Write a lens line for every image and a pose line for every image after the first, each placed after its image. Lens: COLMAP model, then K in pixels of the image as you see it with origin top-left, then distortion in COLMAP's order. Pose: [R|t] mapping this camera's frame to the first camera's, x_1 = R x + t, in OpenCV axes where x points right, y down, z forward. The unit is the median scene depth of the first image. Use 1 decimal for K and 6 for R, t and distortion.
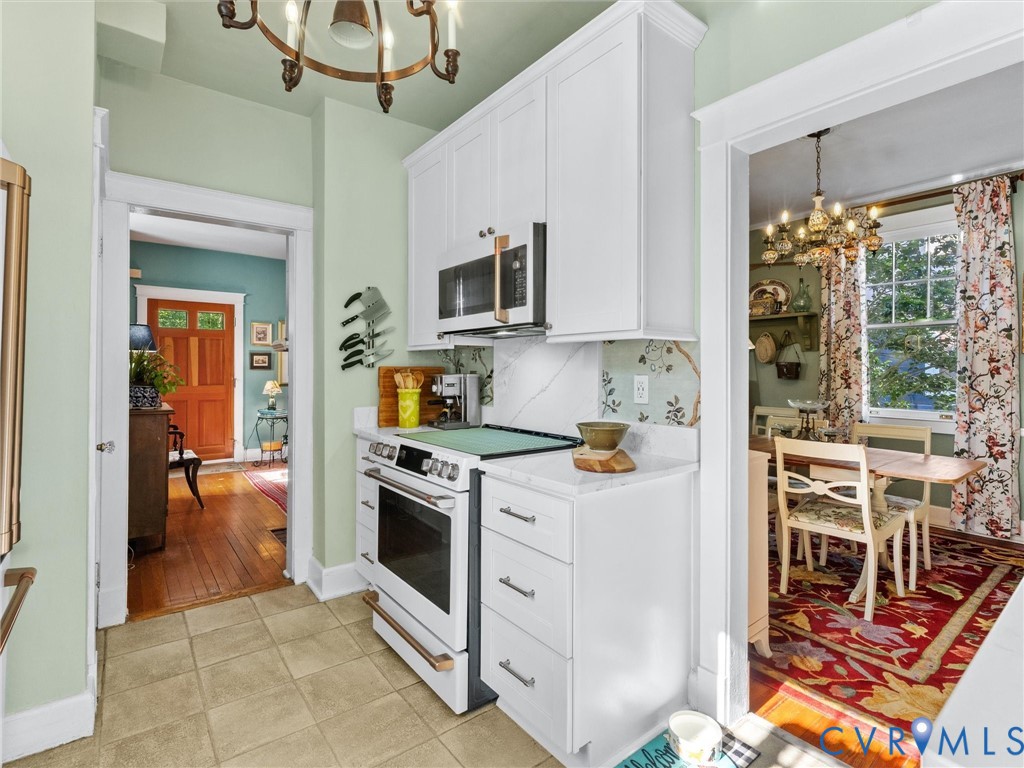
lens RADIAL K [[495.8, 0, 514.4], [0, 495.8, 366.4], [0, 0, 1]] dist [0.000581, -0.000644]
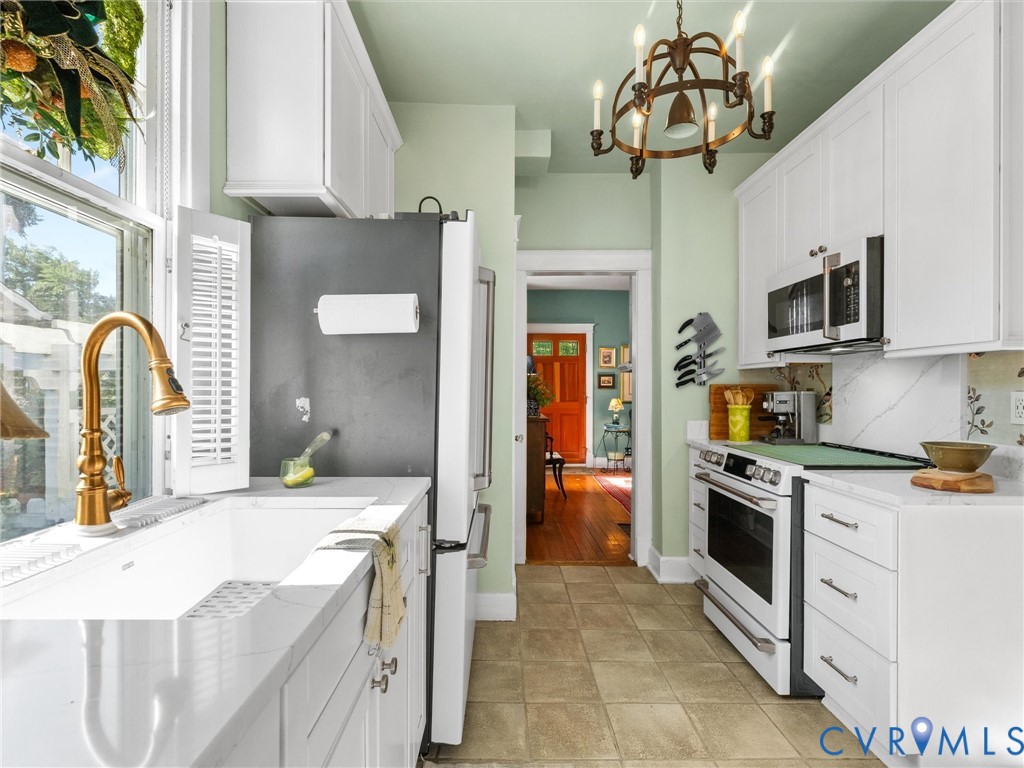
lens RADIAL K [[509.5, 0, 495.4], [0, 509.5, 387.5], [0, 0, 1]] dist [-0.000303, -0.000929]
pose [[0.777181, -0.001729, -0.629275, 0.091963], [0.002620, 0.999996, 0.000489, 0.007278], [0.629271, -0.002029, 0.777183, -0.240729]]
